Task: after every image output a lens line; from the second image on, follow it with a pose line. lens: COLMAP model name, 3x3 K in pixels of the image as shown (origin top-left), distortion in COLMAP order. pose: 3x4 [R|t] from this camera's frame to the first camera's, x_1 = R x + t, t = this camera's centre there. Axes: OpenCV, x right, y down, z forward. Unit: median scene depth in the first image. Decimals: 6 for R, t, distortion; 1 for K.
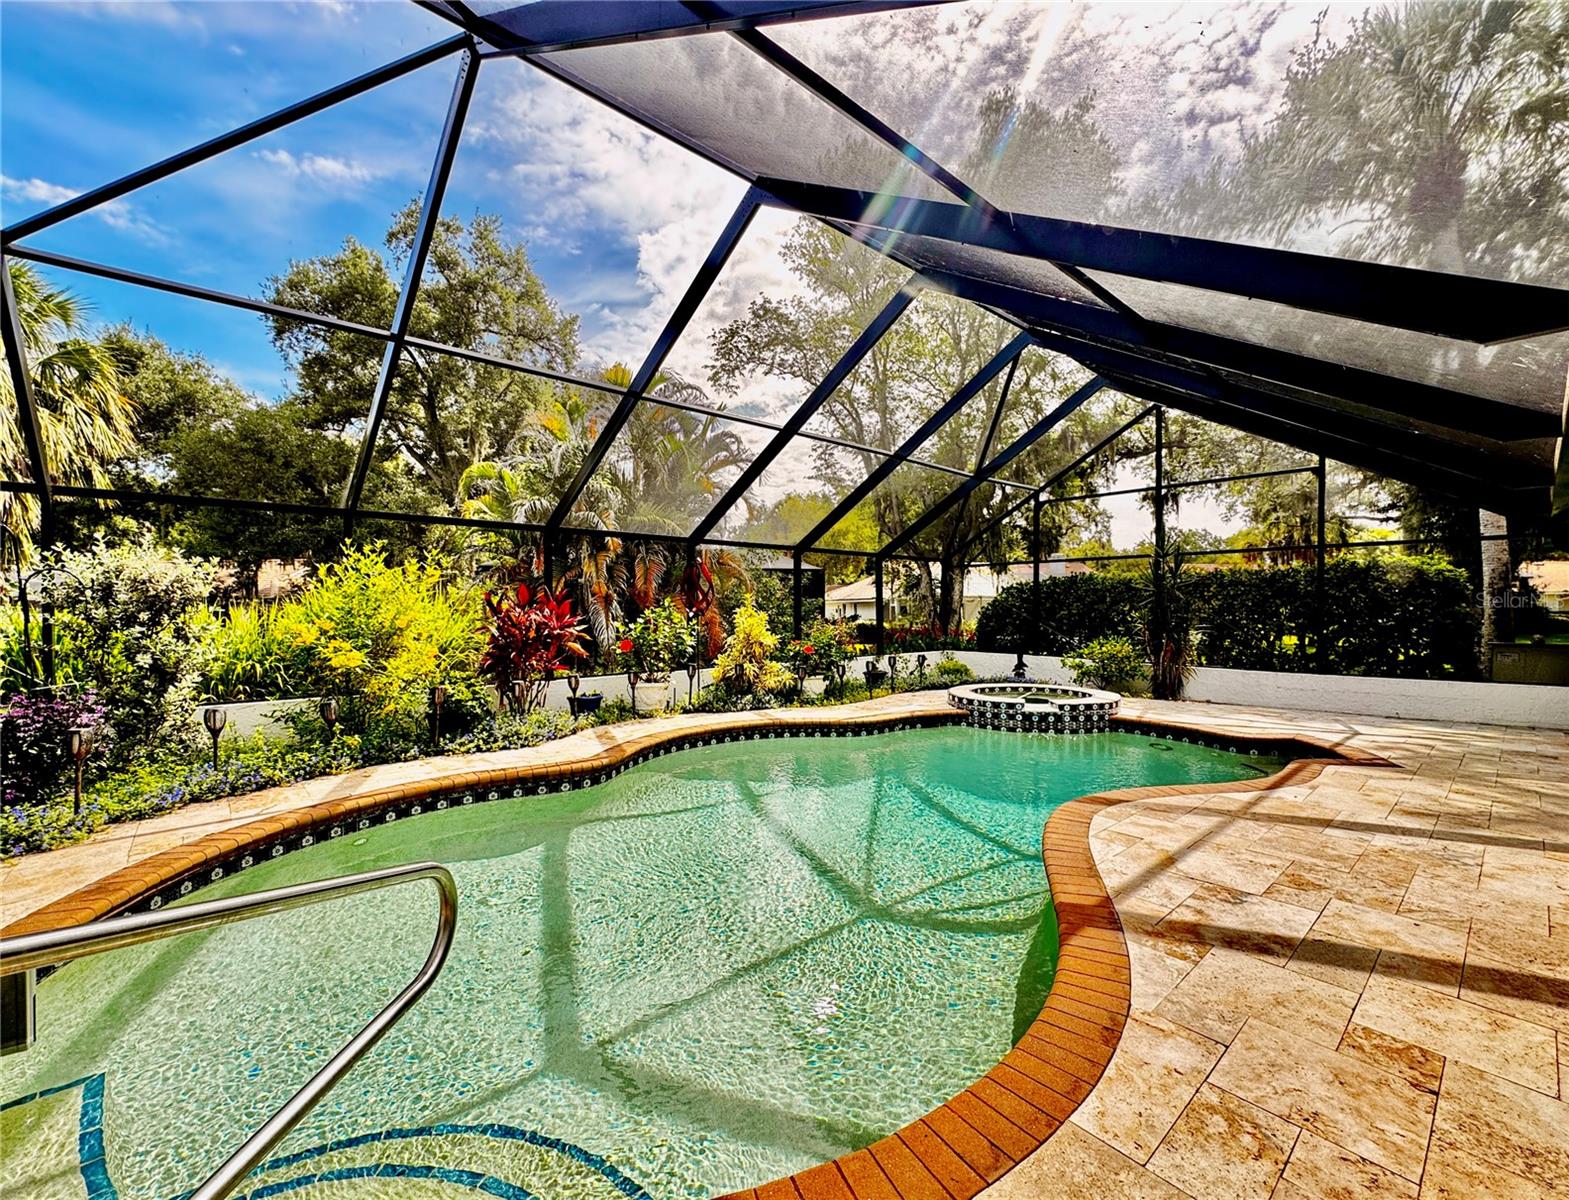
lens RADIAL K [[666.0, 0, 775.3], [0, 666.0, 619.8], [0, 0, 1]] dist [-0.000482, -0.001171]
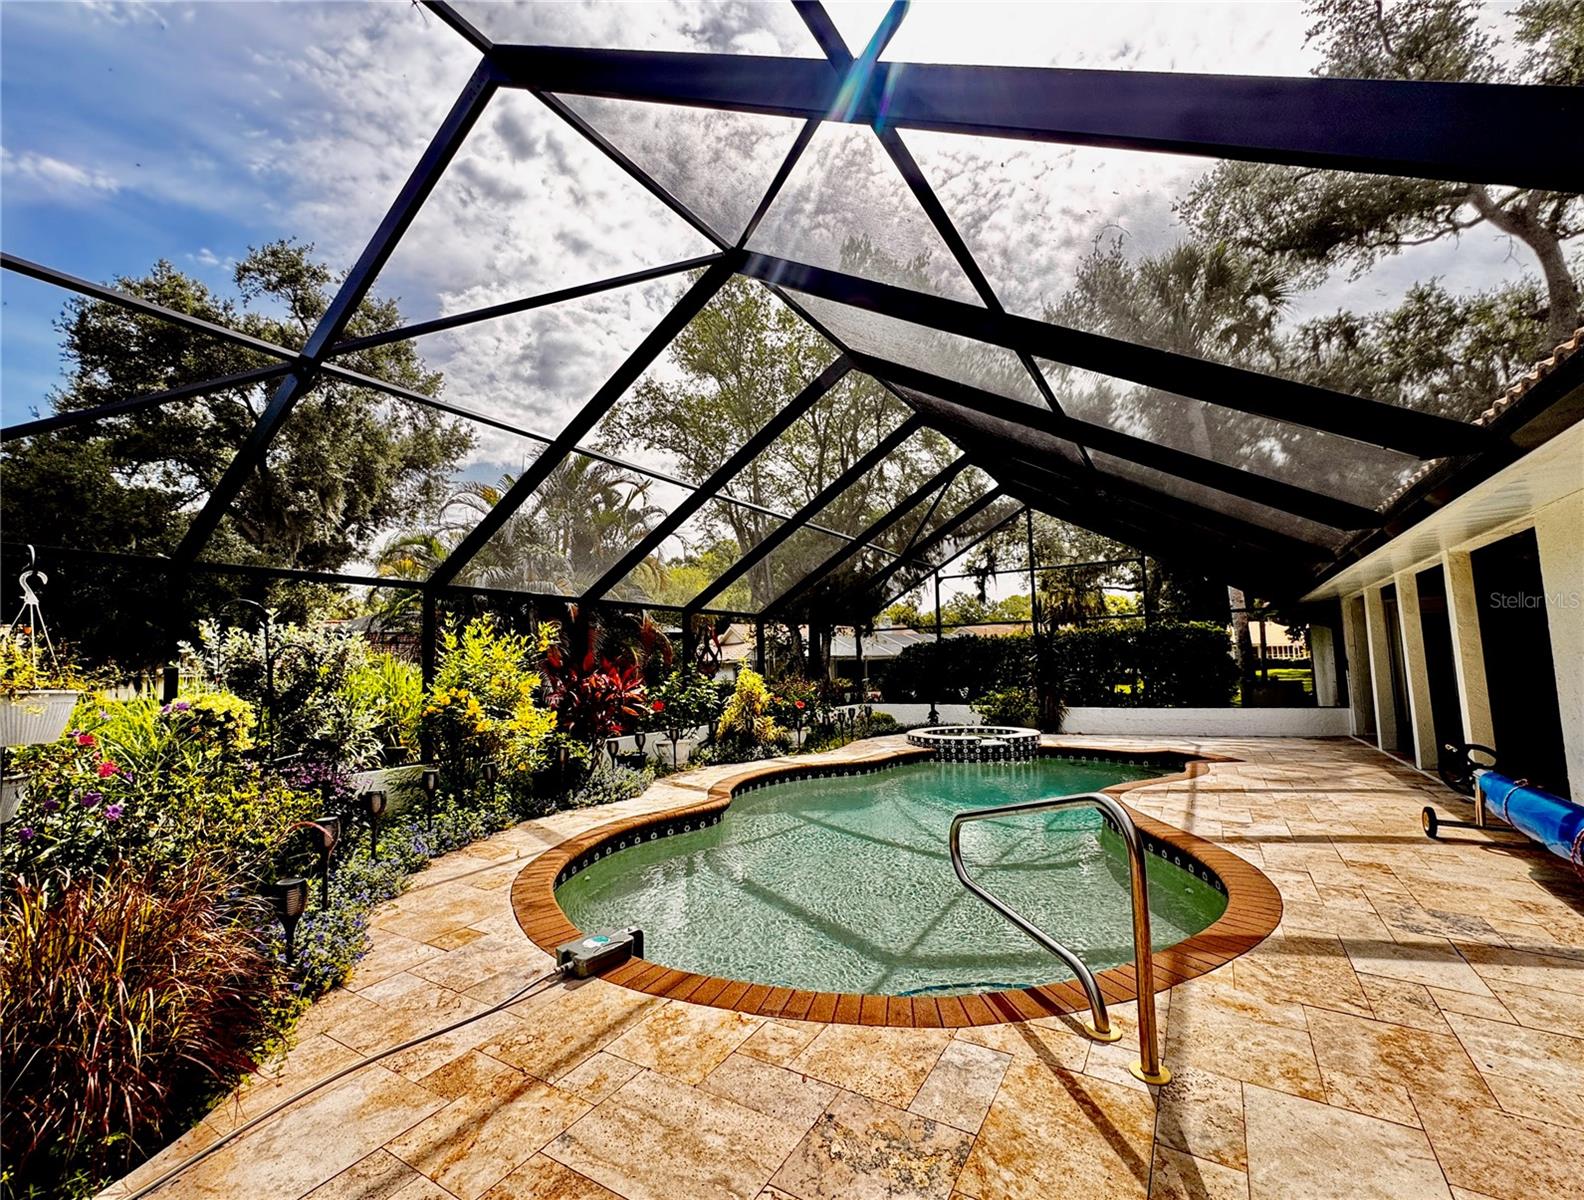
lens RADIAL K [[672.4, 0, 793.7], [0, 672.4, 612.9], [0, 0, 1]] dist [-0.000482, -0.001171]
pose [[0.955828, 0.000048, 0.293925, -0.288501], [0.030342, 0.994641, -0.098833, 0.001754], [-0.292355, 0.103385, 0.950705, -0.116406]]
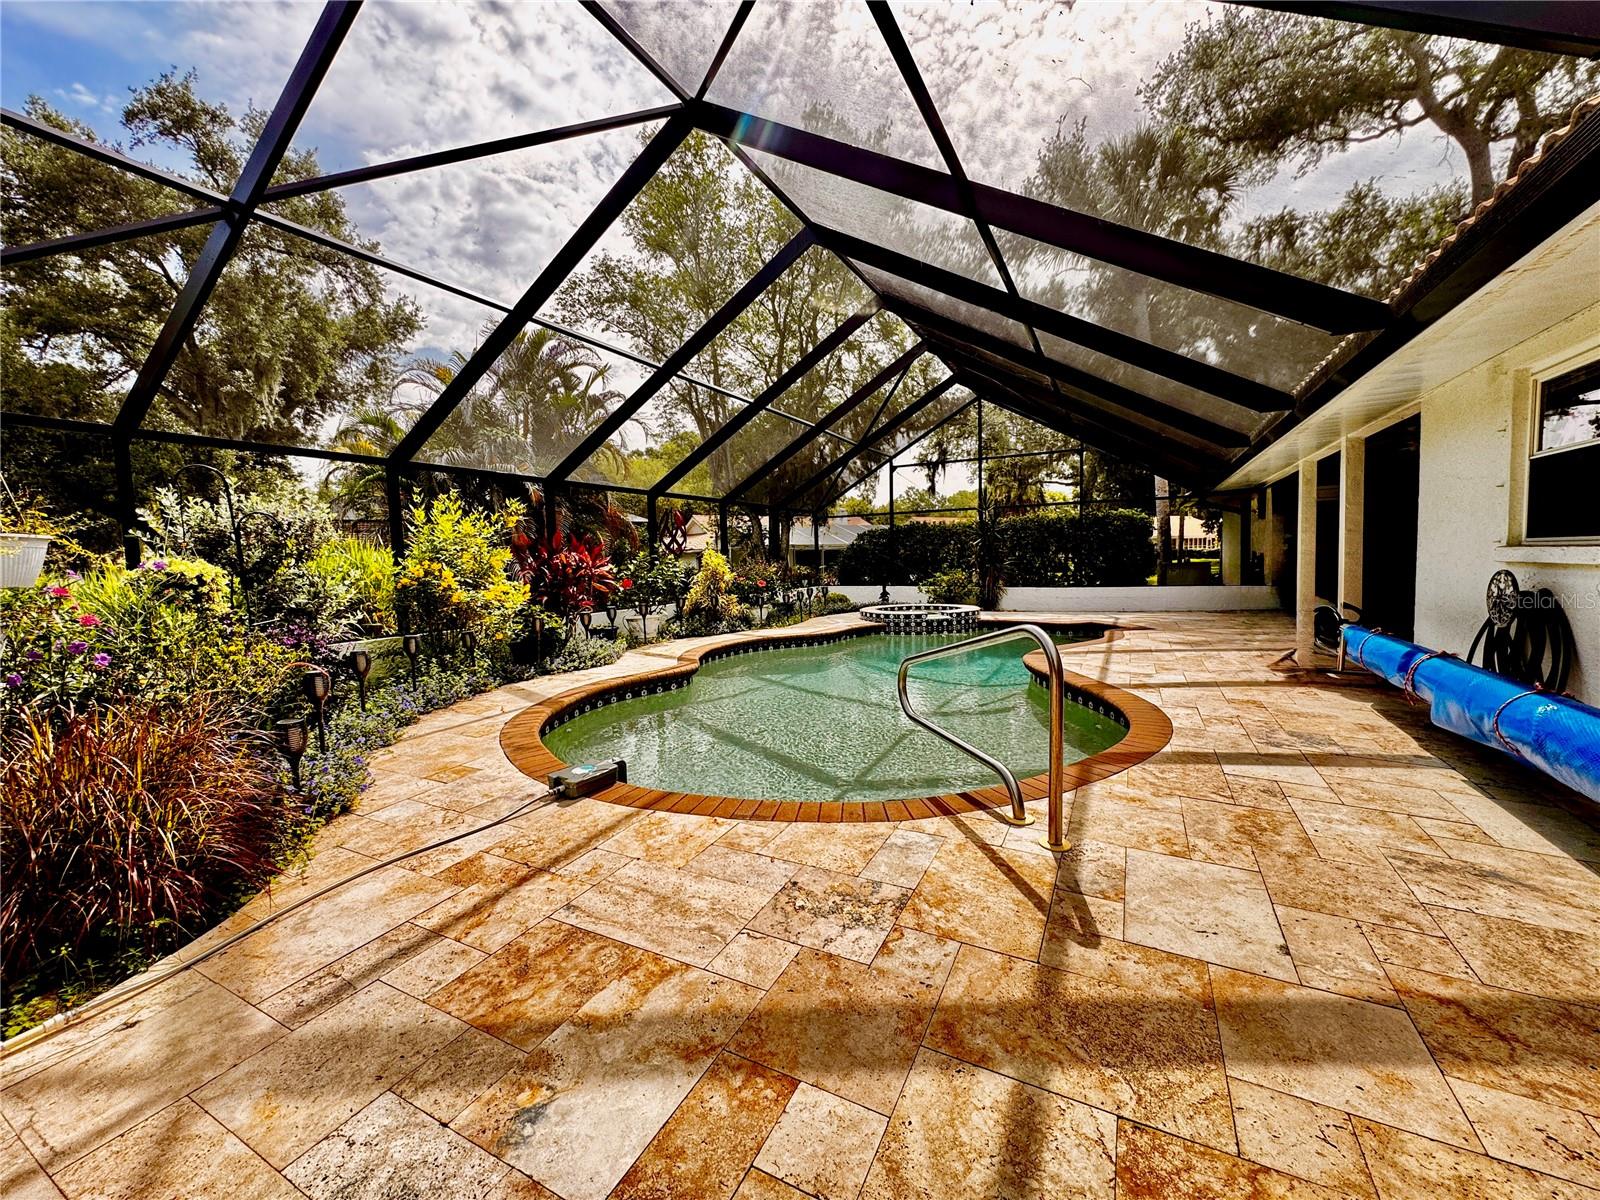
lens RADIAL K [[637.6, 0, 801.2], [0, 637.6, 608.8], [0, 0, 1]] dist [-0.004254, -0.000134]
pose [[0.931634, -0.052576, 0.359575, -0.293779], [0.032149, 0.997523, 0.062558, 0.019474], [-0.361973, -0.046721, 0.931017, -0.122101]]
